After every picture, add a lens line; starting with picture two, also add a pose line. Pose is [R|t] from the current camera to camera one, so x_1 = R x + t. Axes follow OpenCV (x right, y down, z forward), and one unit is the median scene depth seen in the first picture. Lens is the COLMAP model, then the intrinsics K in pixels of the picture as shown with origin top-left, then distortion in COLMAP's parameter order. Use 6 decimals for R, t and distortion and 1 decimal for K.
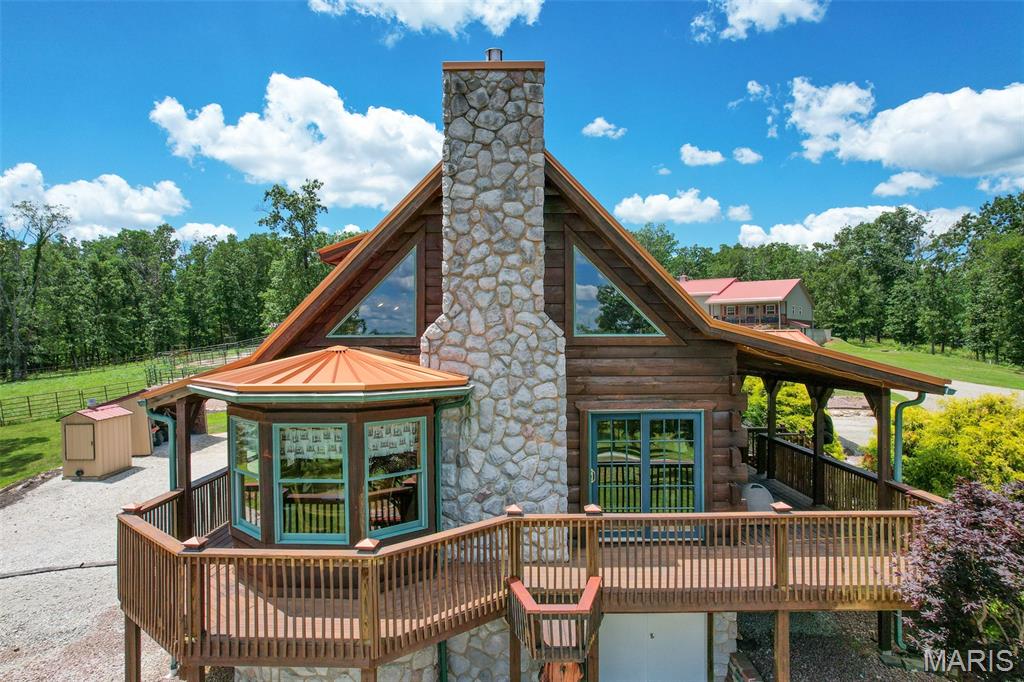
lens RADIAL K [[649.1, 0, 512.0], [0, 649.1, 341.0], [0, 0, 1]] dist [-0.063351, 0.053317]
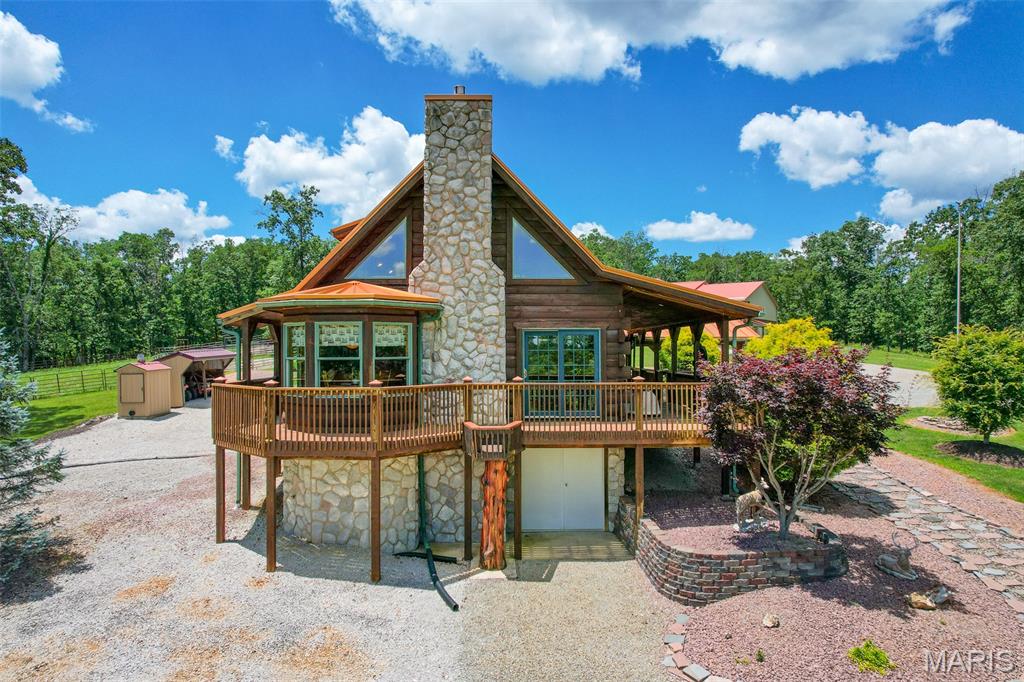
lens RADIAL K [[649.1, 0, 512.0], [0, 649.1, 341.0], [0, 0, 1]] dist [-0.063351, 0.053317]
pose [[0.999838, 0.003798, 0.017592, 0.072756], [-0.003501, 0.999852, -0.016843, 0.169695], [-0.017653, 0.016779, 0.999703, -0.506443]]
